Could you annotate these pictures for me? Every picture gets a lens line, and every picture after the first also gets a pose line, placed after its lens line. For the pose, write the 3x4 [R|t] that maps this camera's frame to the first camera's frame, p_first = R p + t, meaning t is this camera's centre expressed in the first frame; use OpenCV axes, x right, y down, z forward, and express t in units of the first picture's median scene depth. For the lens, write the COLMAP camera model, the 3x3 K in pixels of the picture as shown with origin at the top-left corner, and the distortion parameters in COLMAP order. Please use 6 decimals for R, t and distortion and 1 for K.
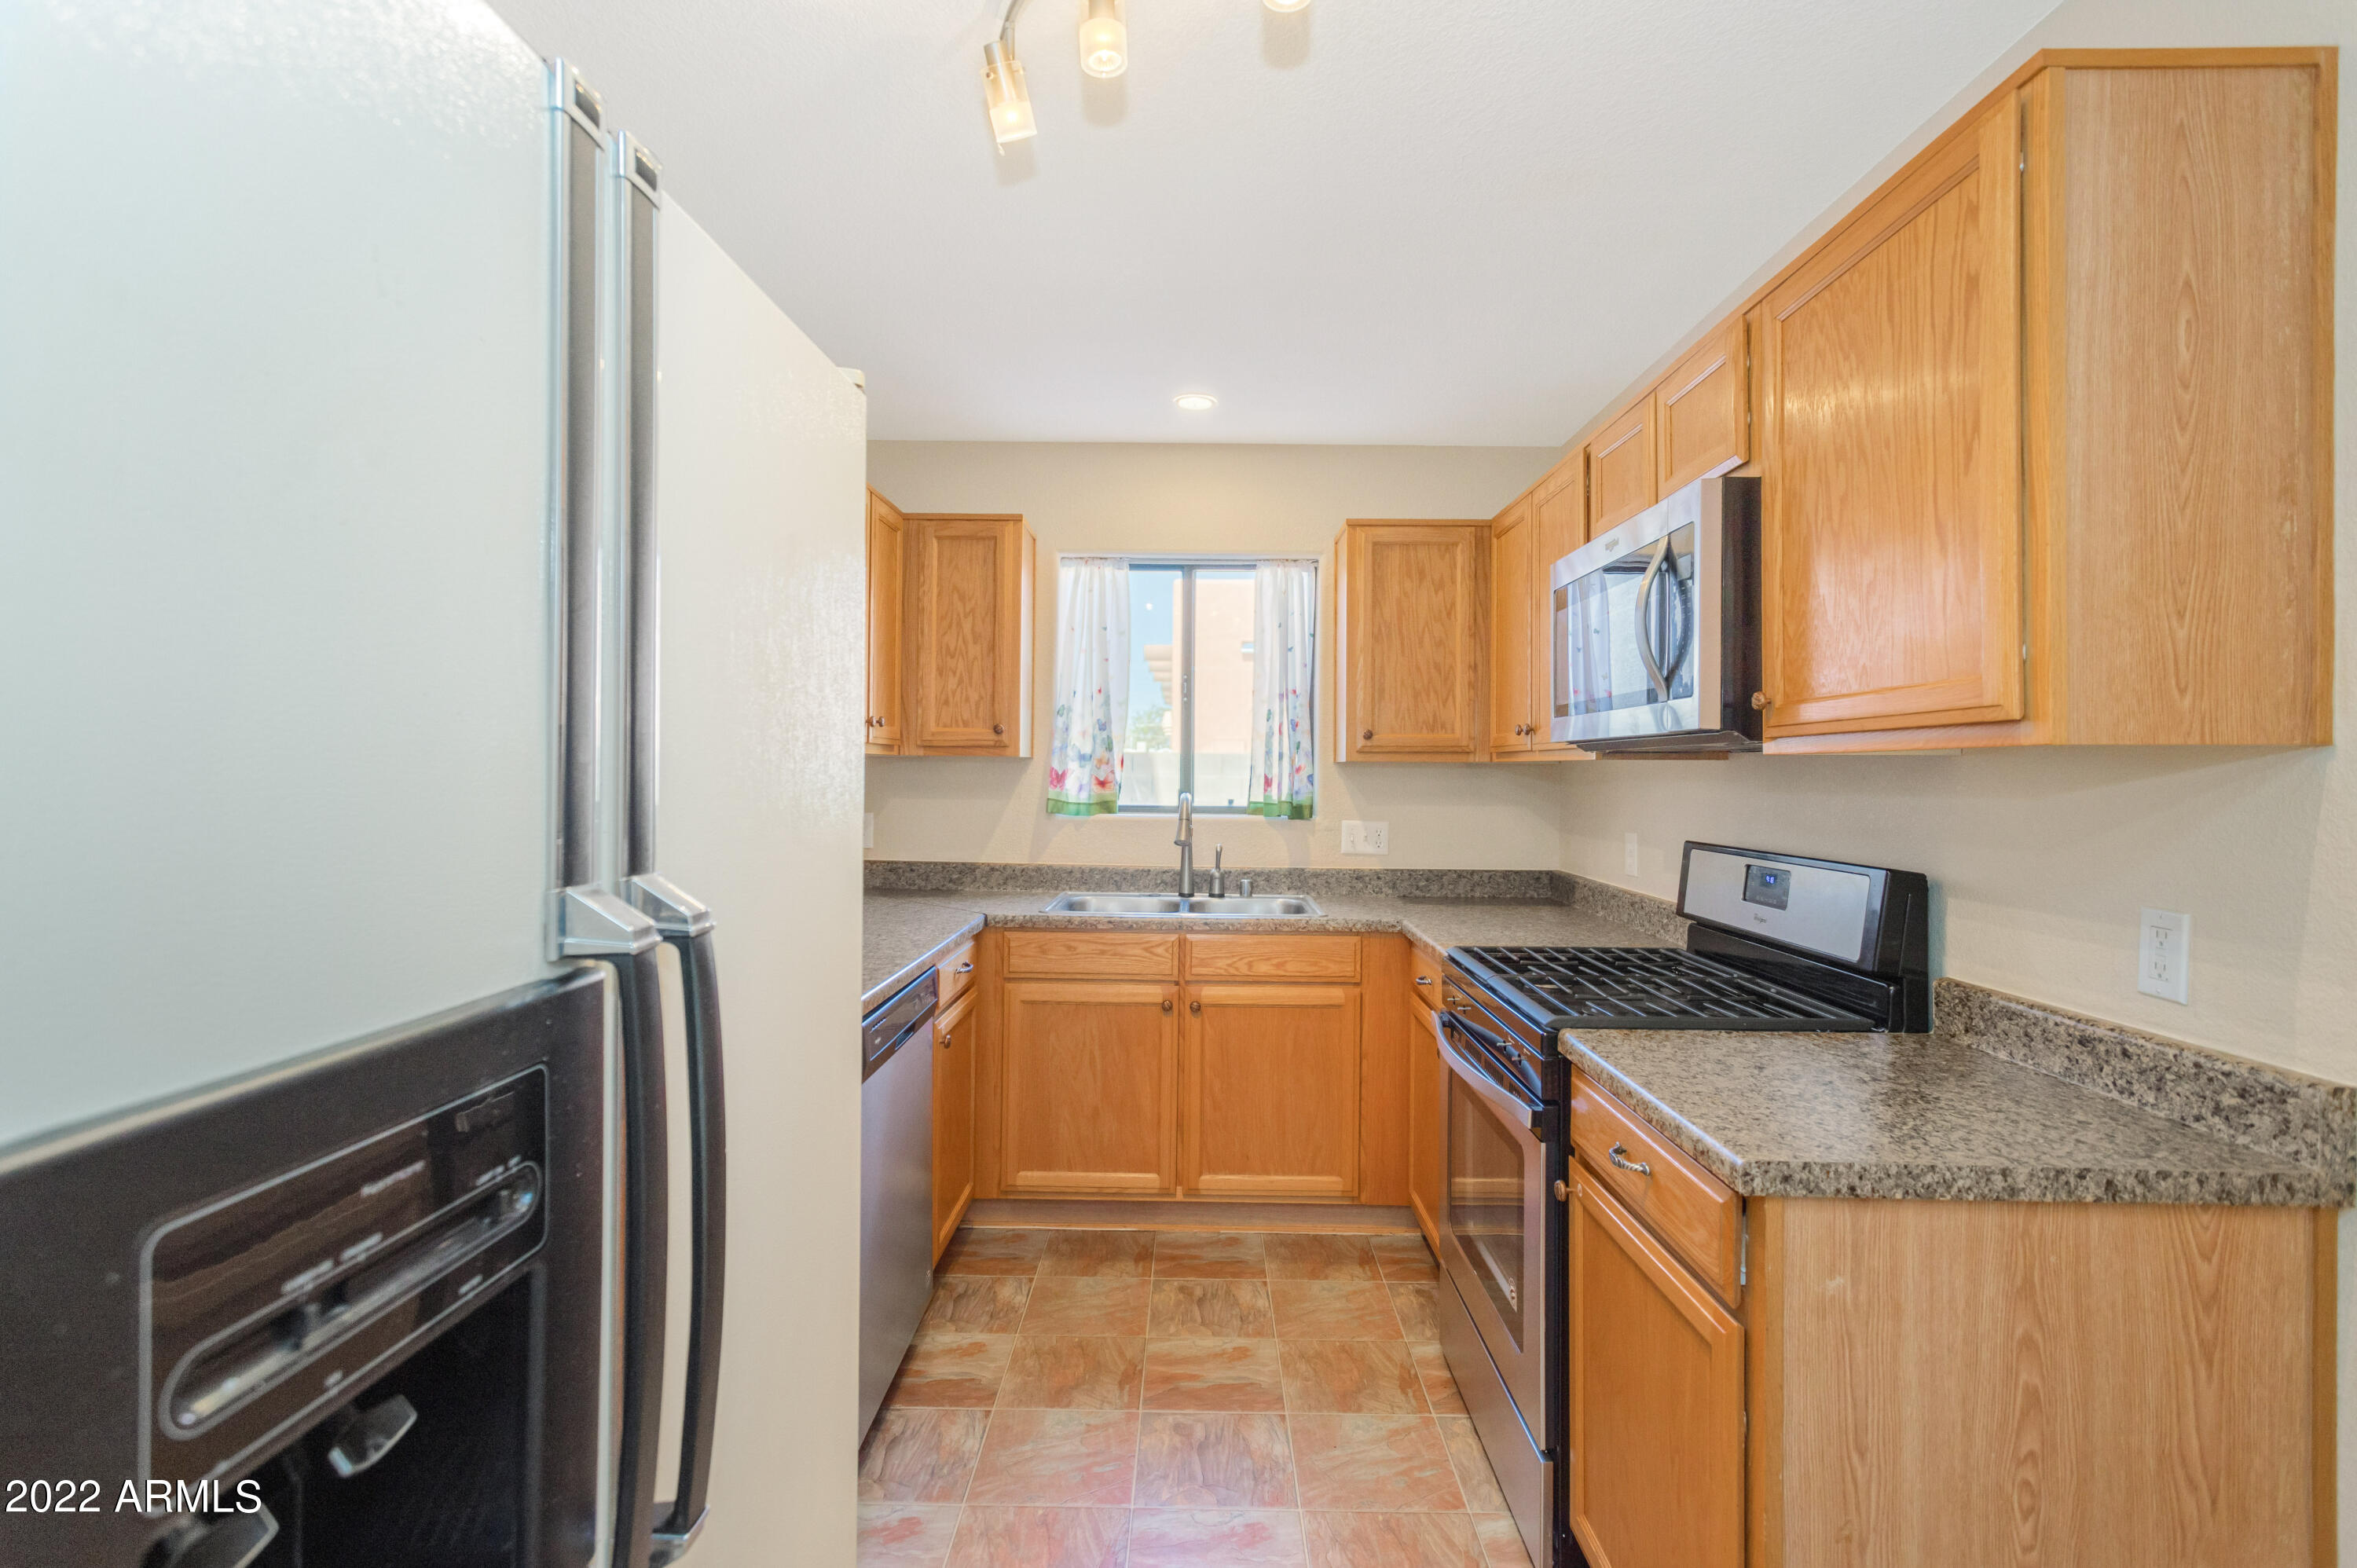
lens RADIAL K [[1122.9, 0, 1186.1], [0, 1122.9, 773.4], [0, 0, 1]] dist [0.003102, 0.001188]
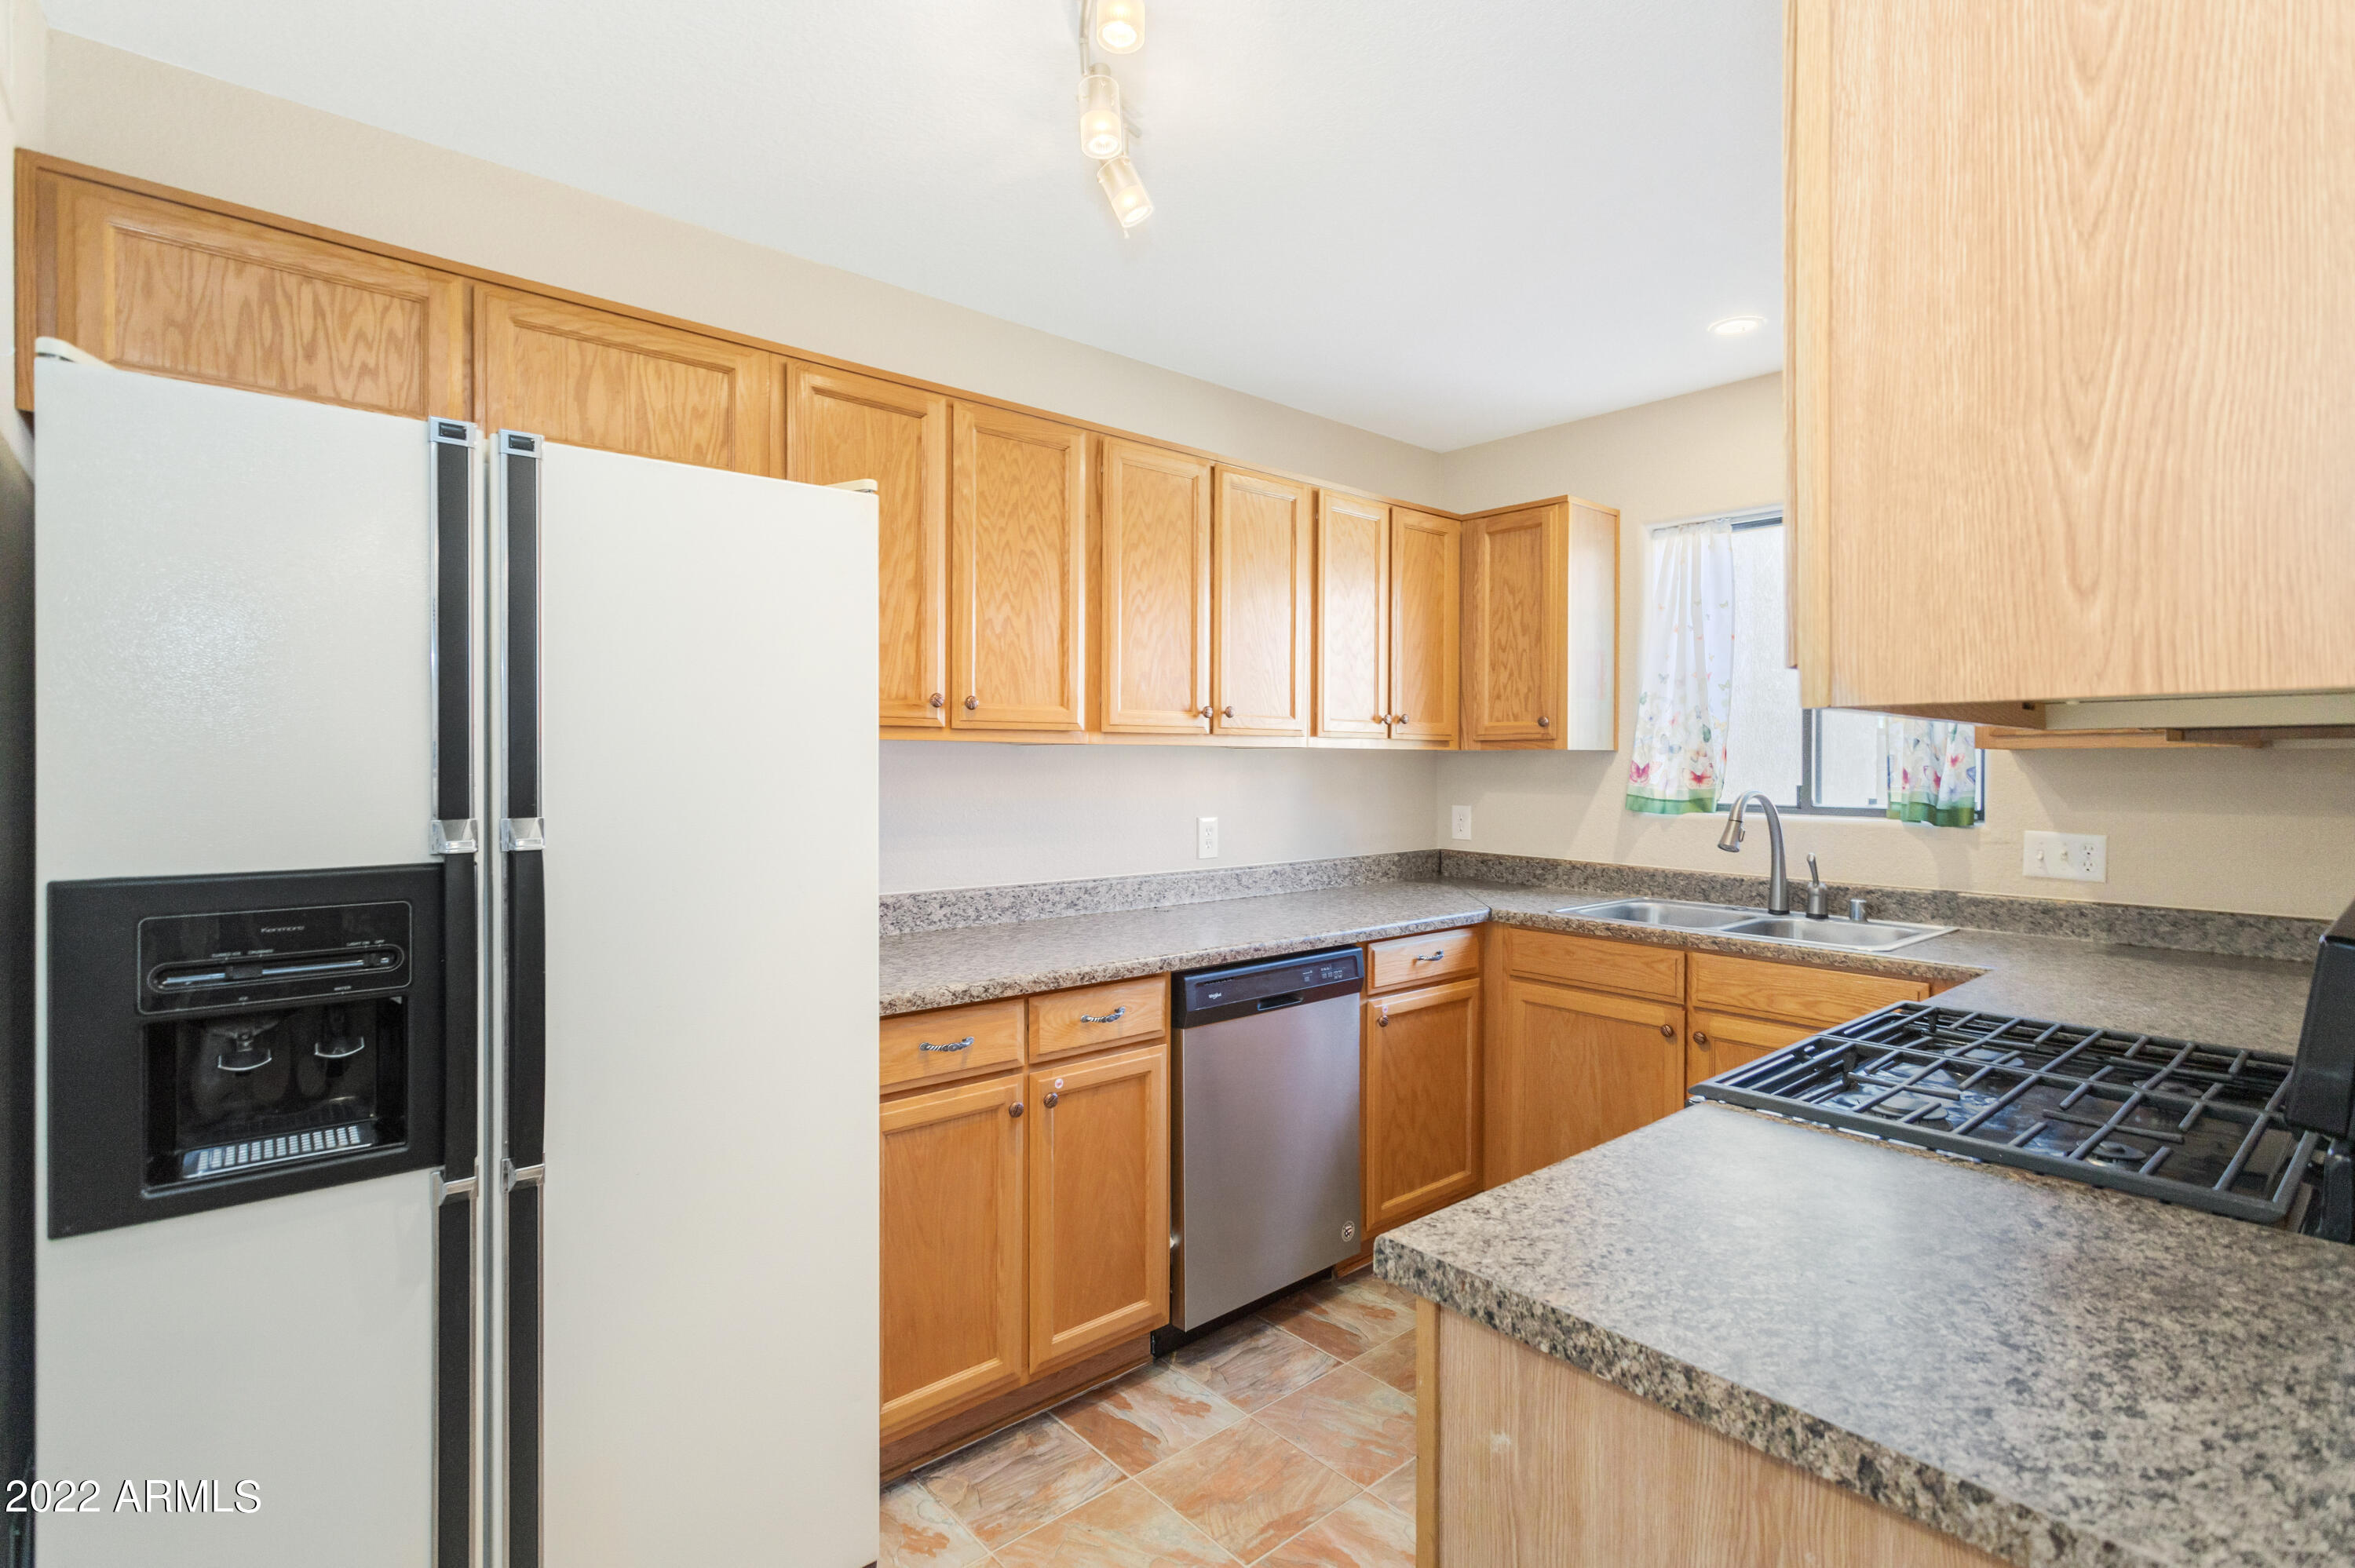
lens RADIAL K [[1121.8, 0, 1178.3], [0, 1121.8, 778.6], [0, 0, 1]] dist [0.003102, 0.001188]
pose [[0.660014, 0.003310, -0.751246, 0.376701], [0.002347, 0.999976, 0.006468, 0.002894], [0.751250, -0.006032, 0.659991, 0.131736]]
